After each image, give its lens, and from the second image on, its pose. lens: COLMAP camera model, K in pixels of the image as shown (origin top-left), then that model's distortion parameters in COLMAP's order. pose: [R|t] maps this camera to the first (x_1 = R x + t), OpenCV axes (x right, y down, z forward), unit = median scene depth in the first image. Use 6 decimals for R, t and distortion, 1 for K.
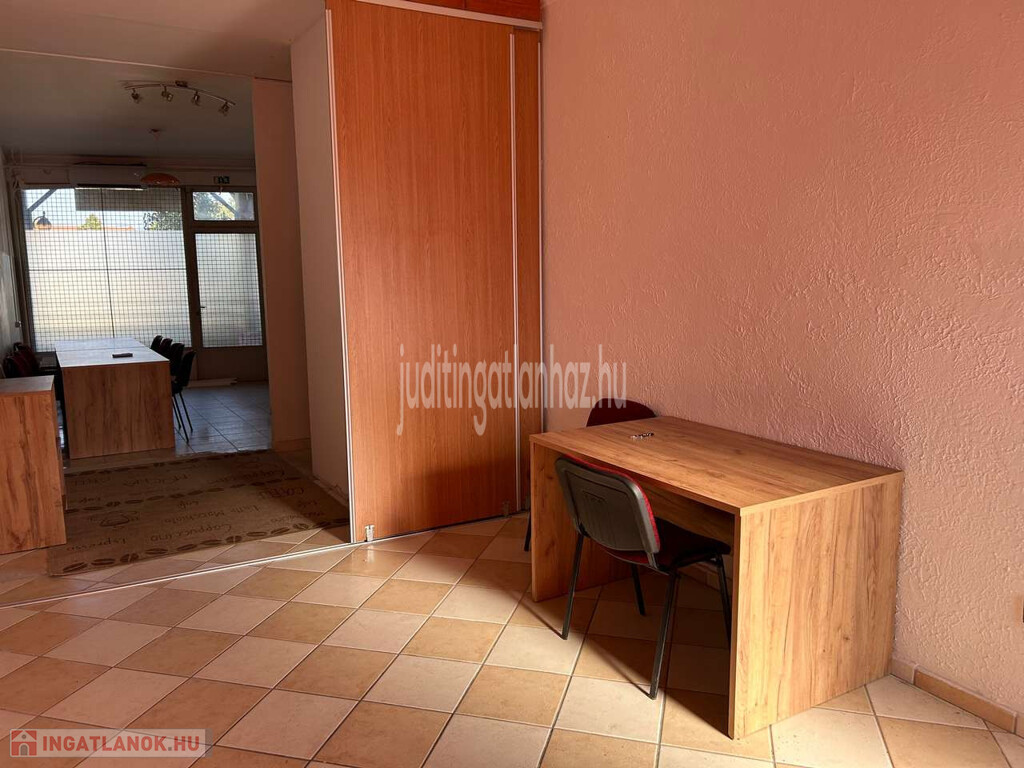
lens RADIAL K [[771.0, 0, 512.6], [0, 771.0, 377.6], [0, 0, 1]] dist [0.063854, -0.072576]
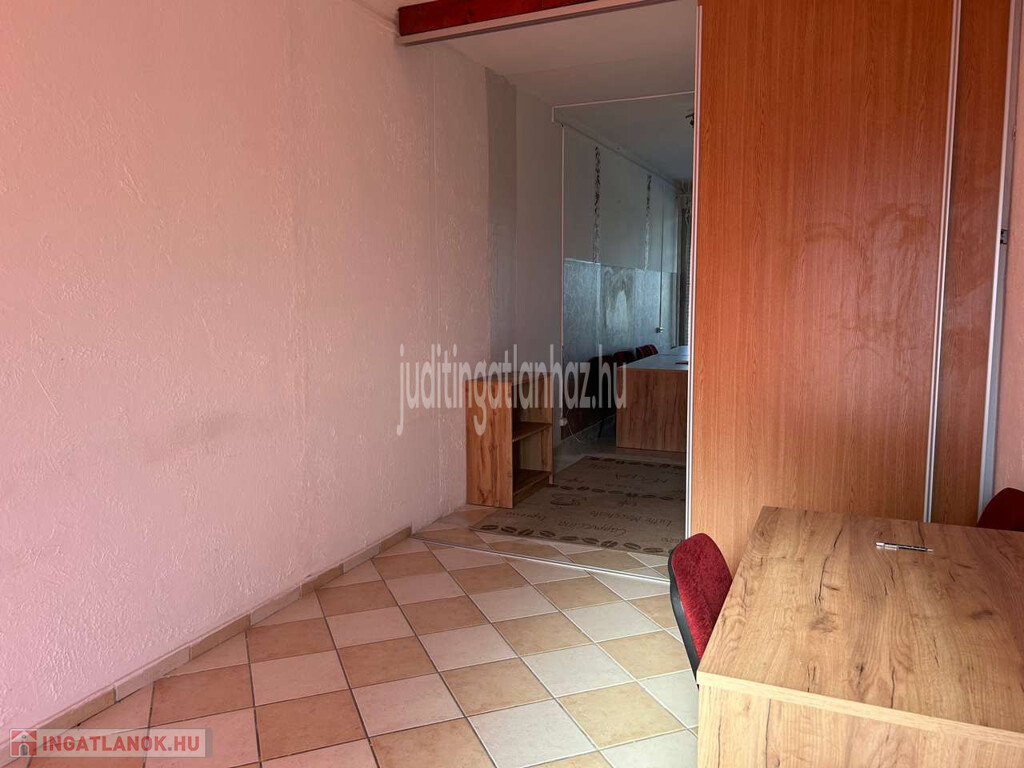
lens RADIAL K [[771.0, 0, 512.6], [0, 771.0, 377.6], [0, 0, 1]] dist [0.063854, -0.072576]
pose [[0.592278, 0.103666, -0.799037, 0.569566], [-0.116754, 0.992264, 0.042193, -0.063465], [0.797230, 0.068301, 0.599800, 0.407329]]
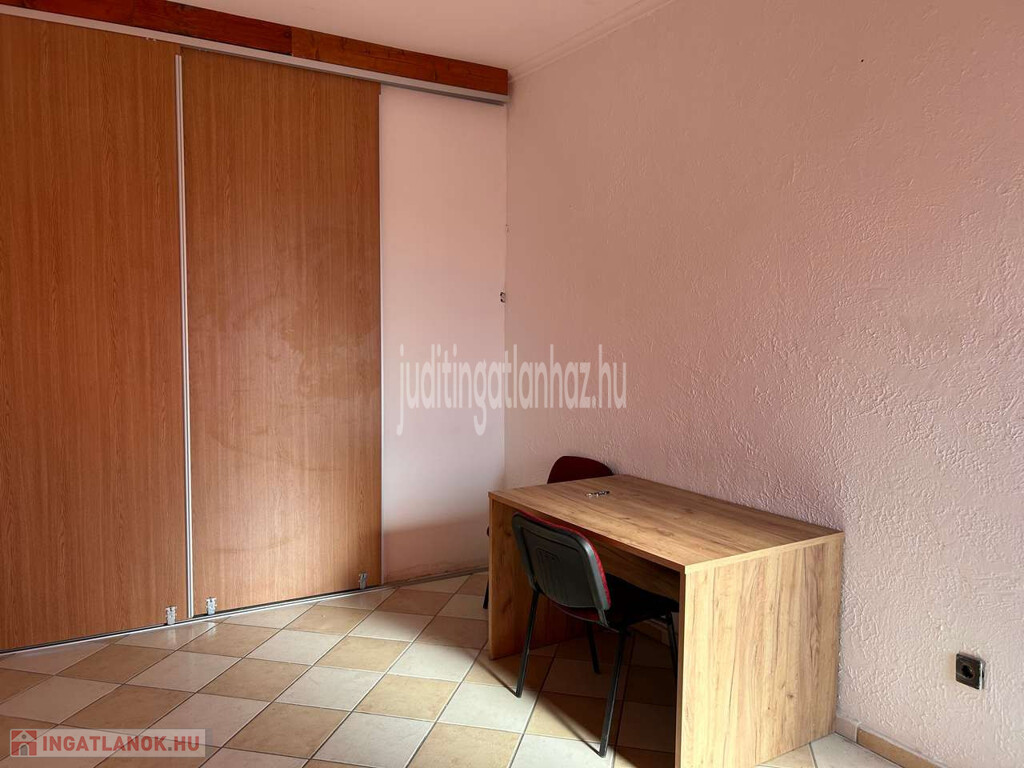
lens RADIAL K [[771.4, 0, 511.6], [0, 771.4, 385.5], [0, 0, 1]] dist [0.055442, -0.058127]
pose [[0.999204, 0.017787, 0.035717, 0.017175], [-0.015573, 0.997996, -0.061323, -0.004172], [-0.036736, 0.060718, 0.997479, -0.031802]]
